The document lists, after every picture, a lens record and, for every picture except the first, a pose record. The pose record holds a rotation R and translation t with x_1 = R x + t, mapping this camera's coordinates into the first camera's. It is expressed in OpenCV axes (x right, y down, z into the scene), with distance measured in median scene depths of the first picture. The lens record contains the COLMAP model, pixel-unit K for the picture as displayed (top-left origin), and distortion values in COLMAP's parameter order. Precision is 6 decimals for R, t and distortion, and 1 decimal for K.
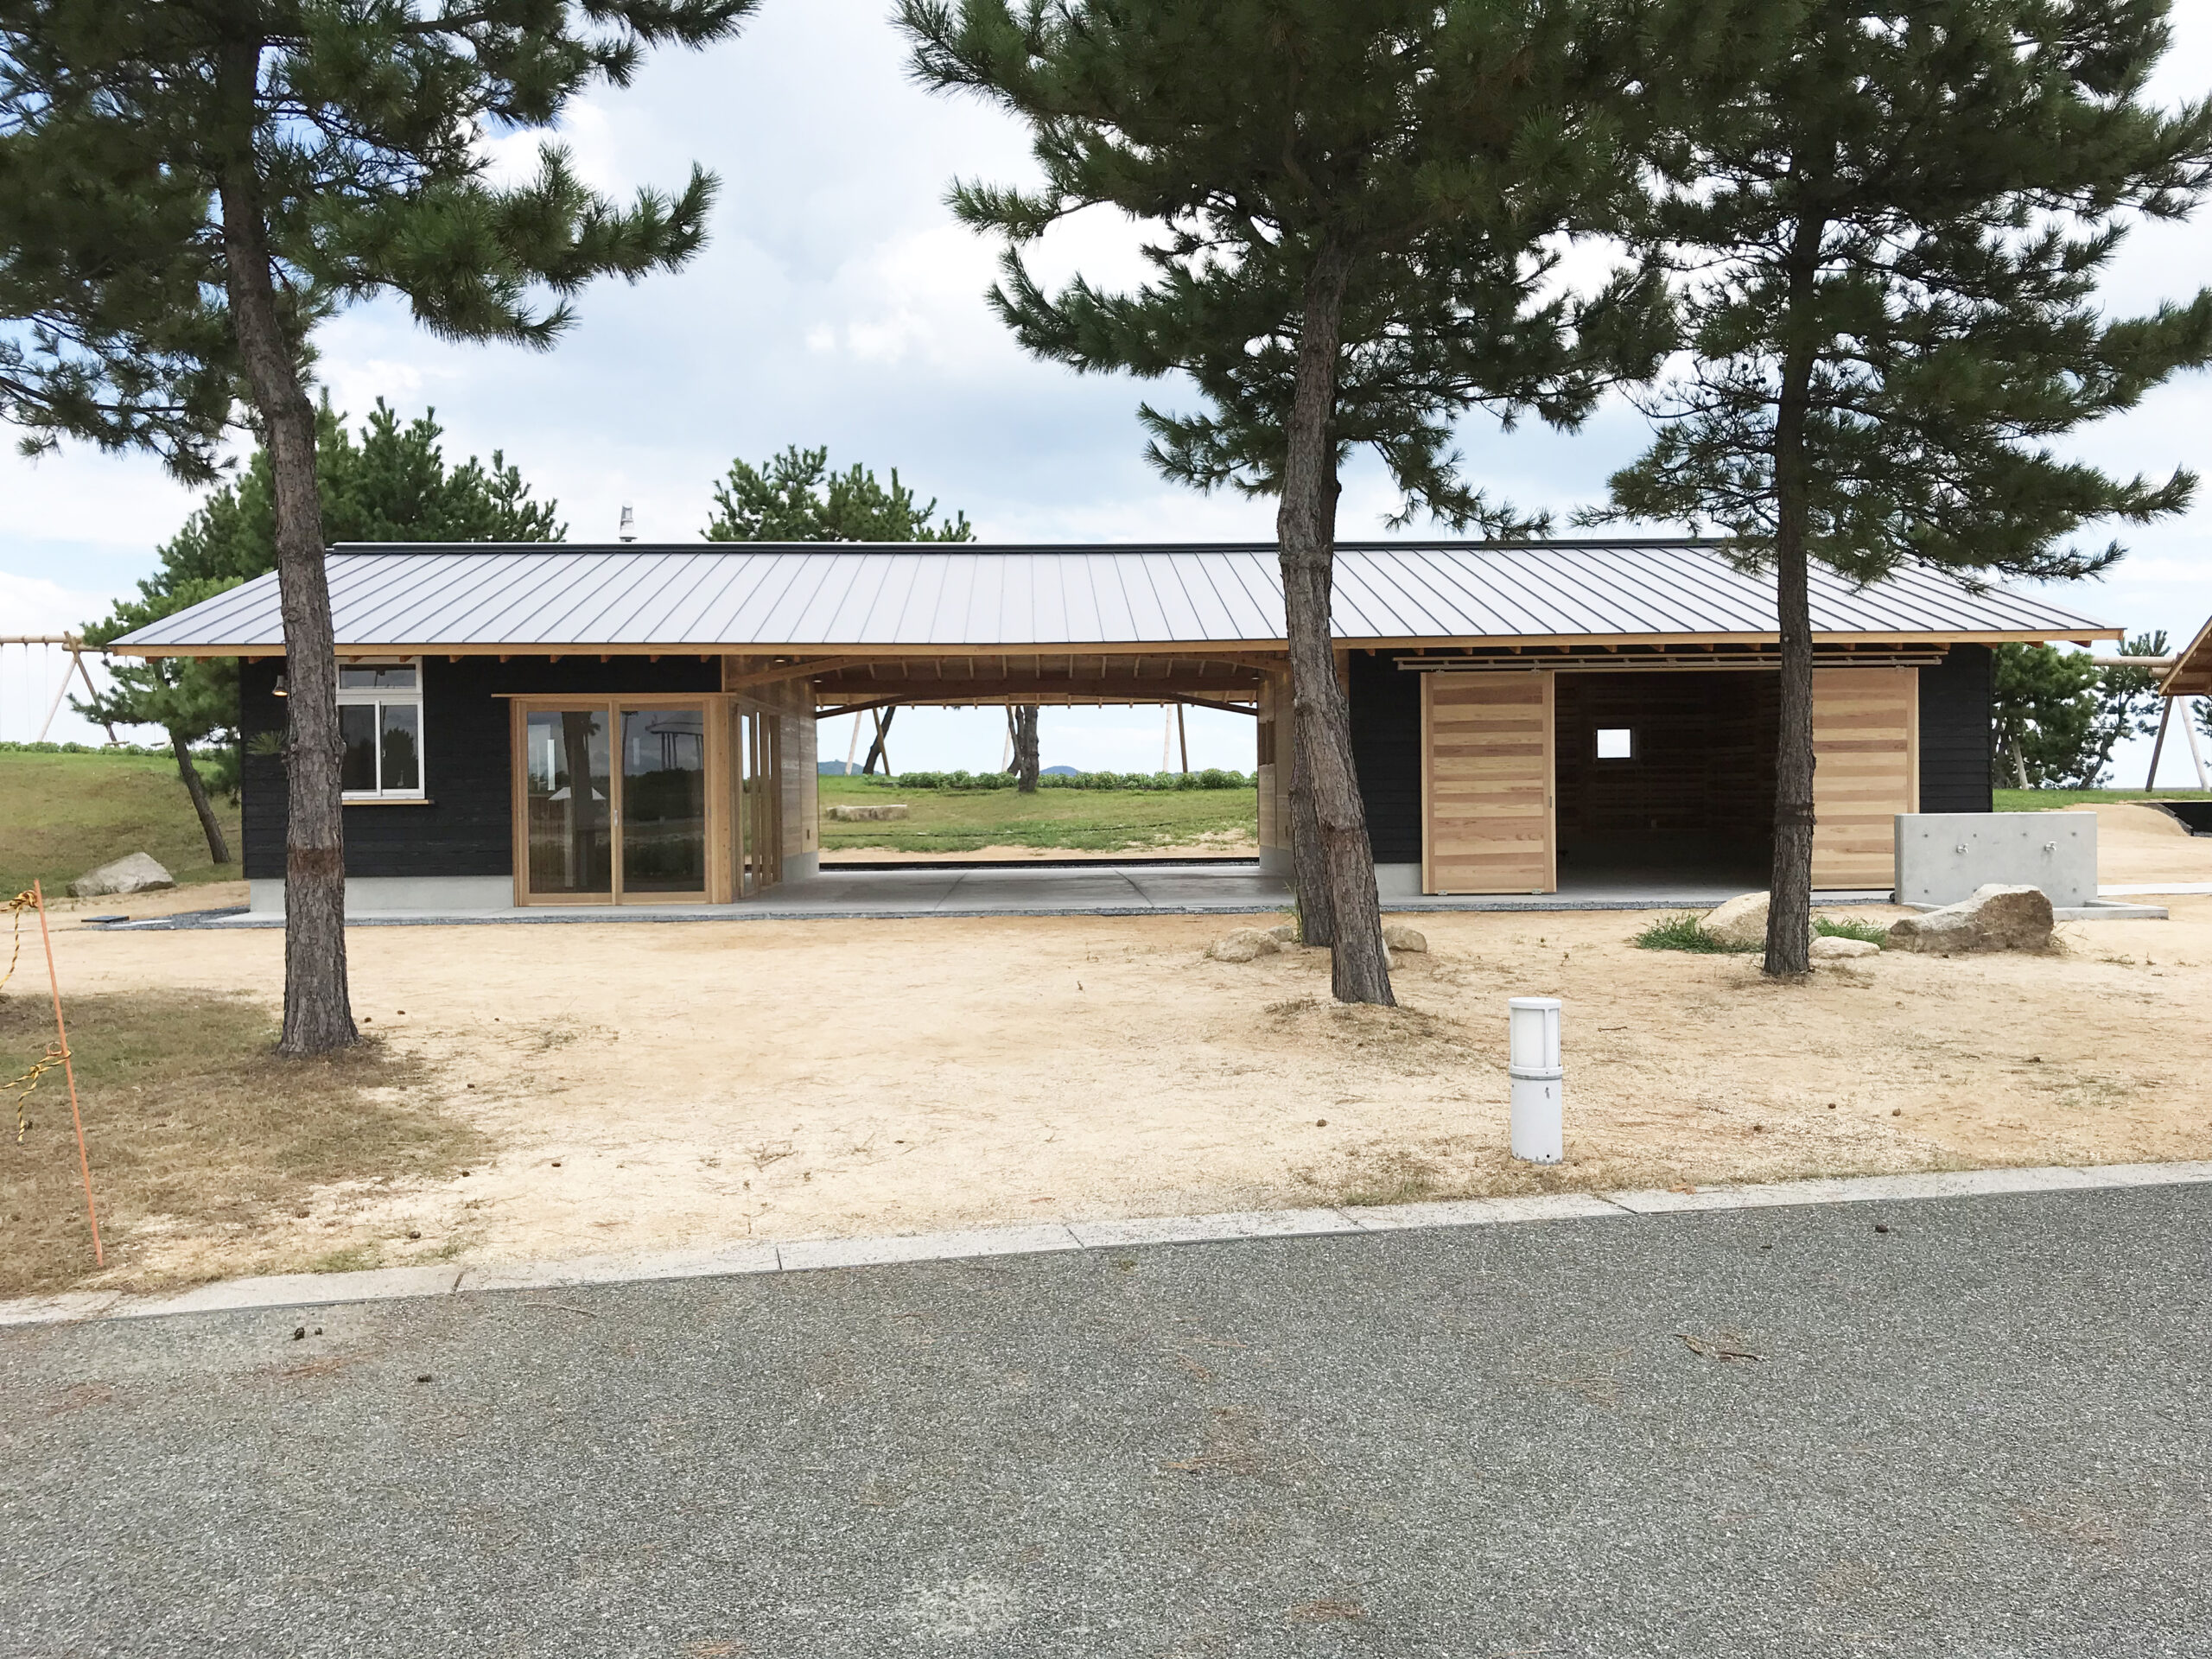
lens RADIAL K [[1793.1, 0, 1106.0], [0, 1793.1, 829.5], [0, 0, 1]] dist [0.012858, -0.002283]
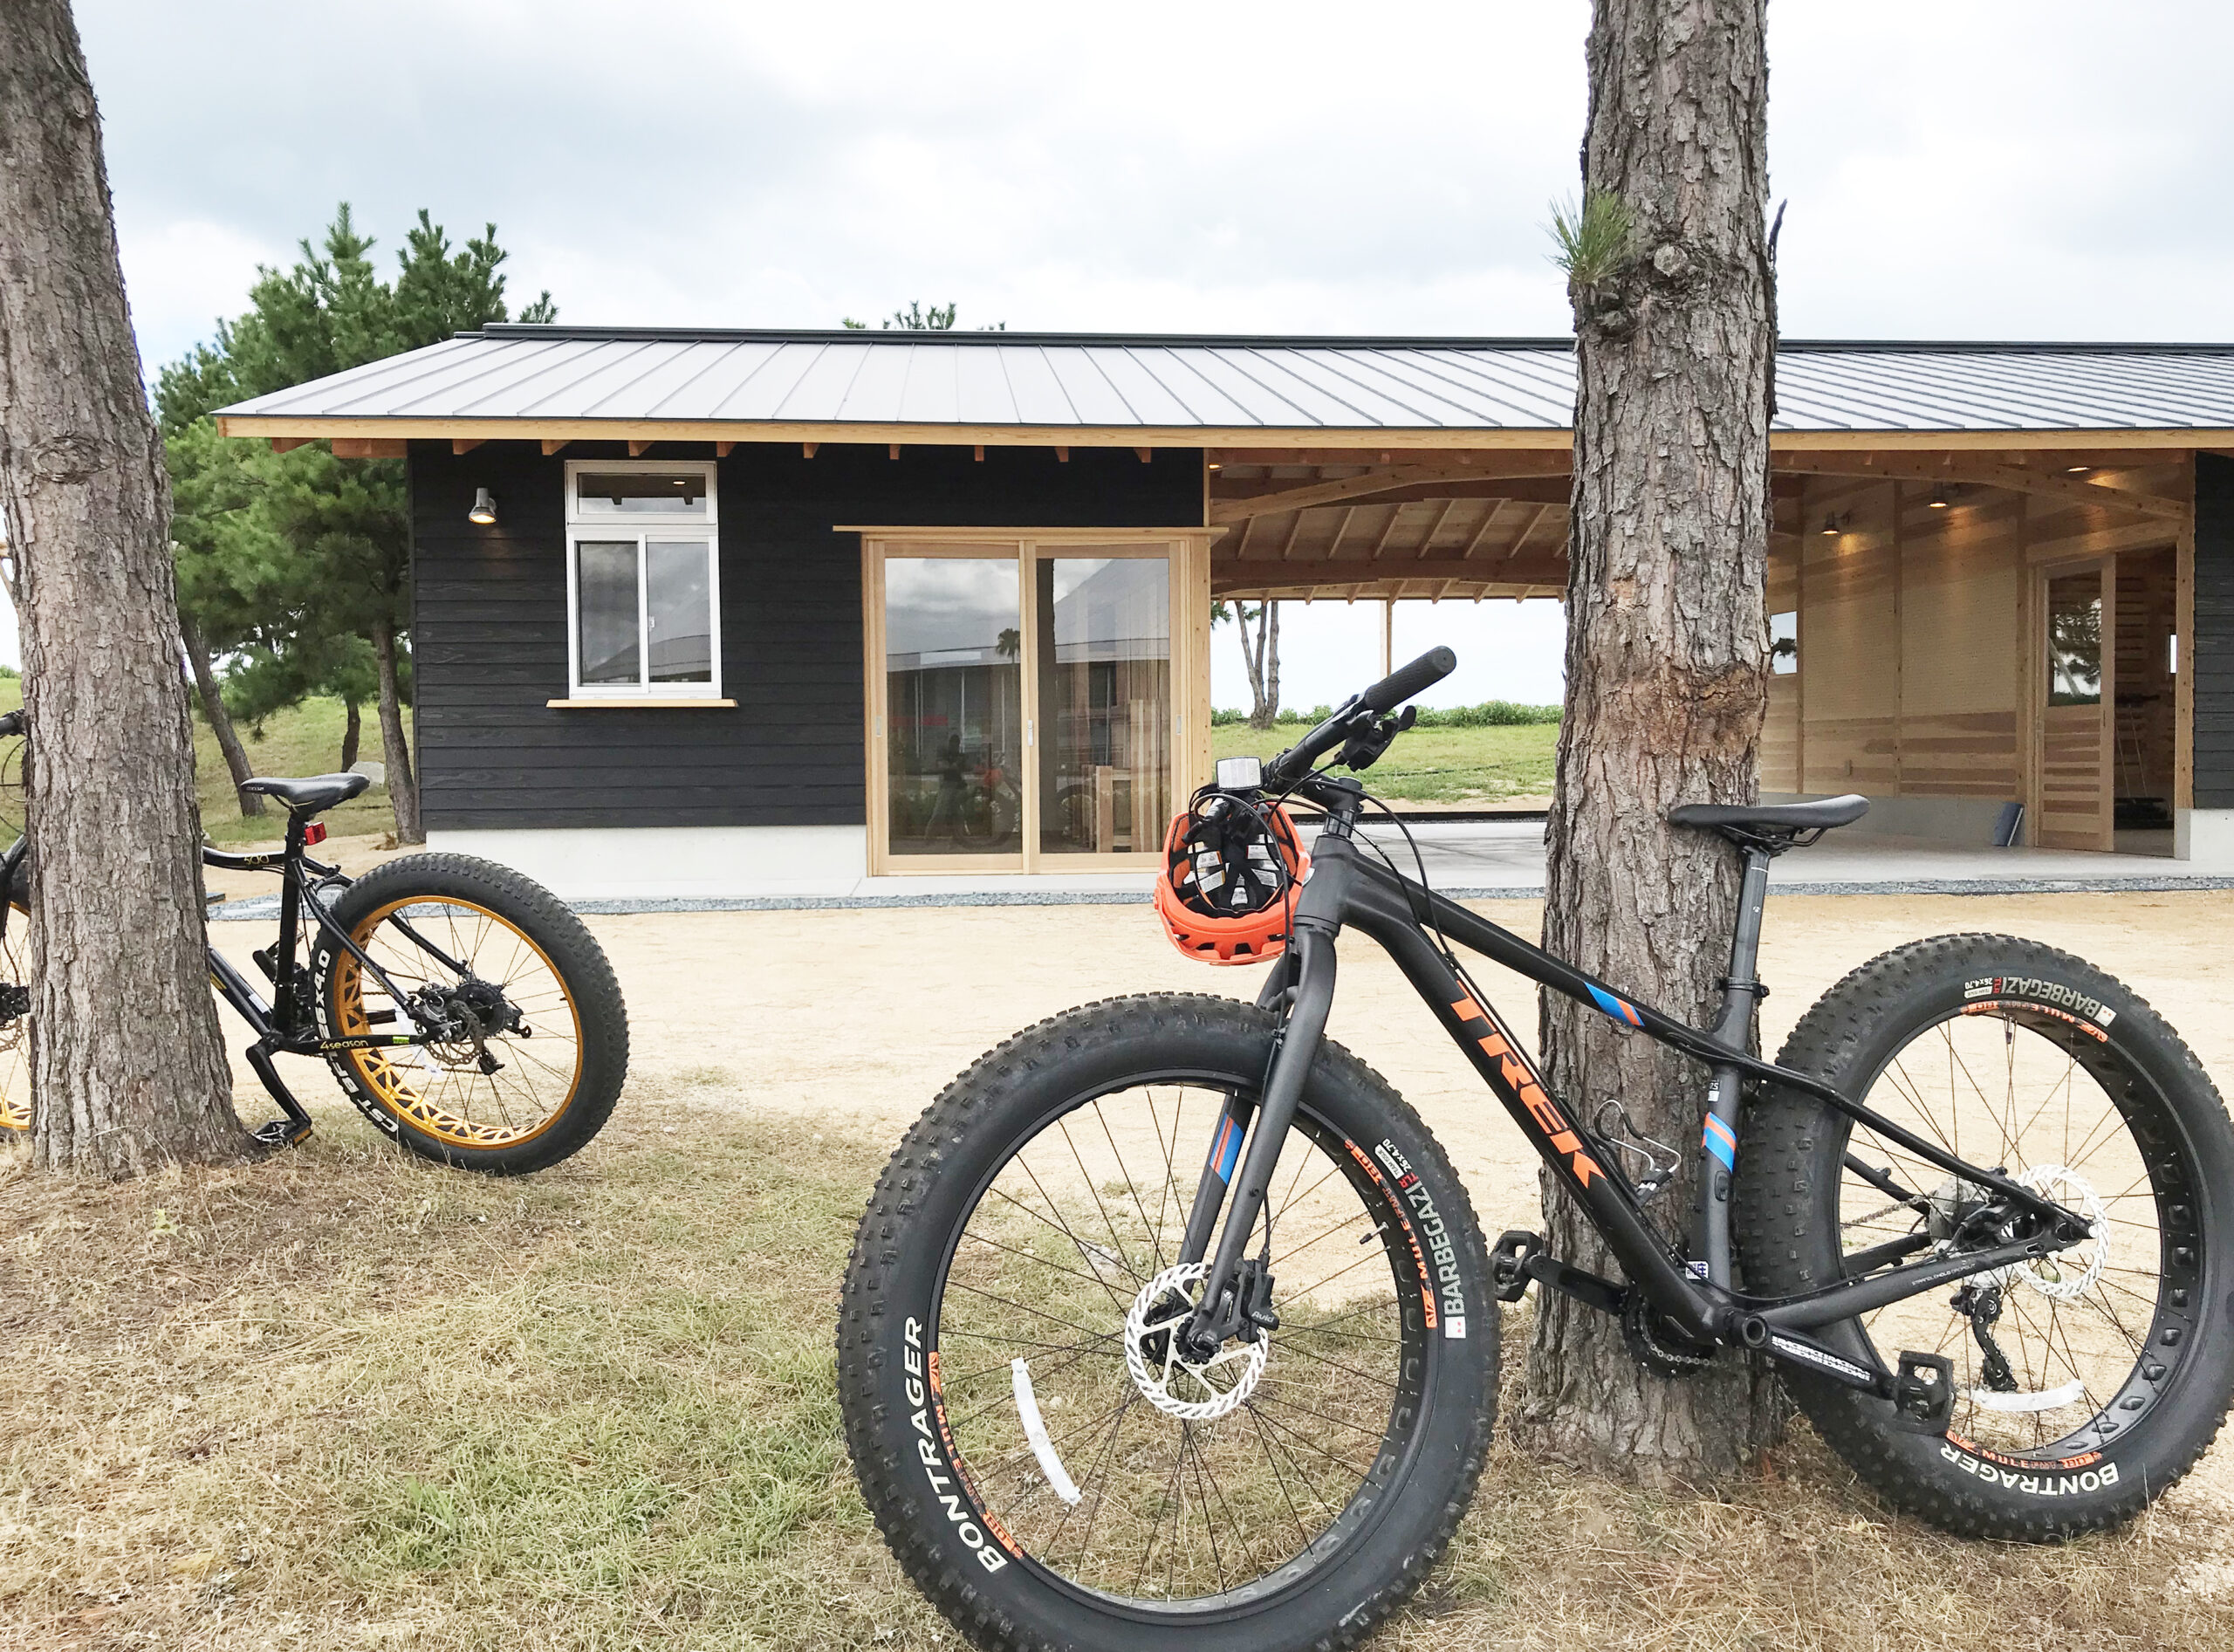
lens RADIAL K [[1908.5, 0, 1117.0], [0, 1908.5, 826.0], [0, 0, 1]] dist [0.090264, 0.004087]
pose [[0.999963, 0.006135, 0.006050, -0.109355], [-0.006264, 0.999749, 0.021527, 0.004716], [-0.005916, -0.021564, 0.999750, 0.155267]]
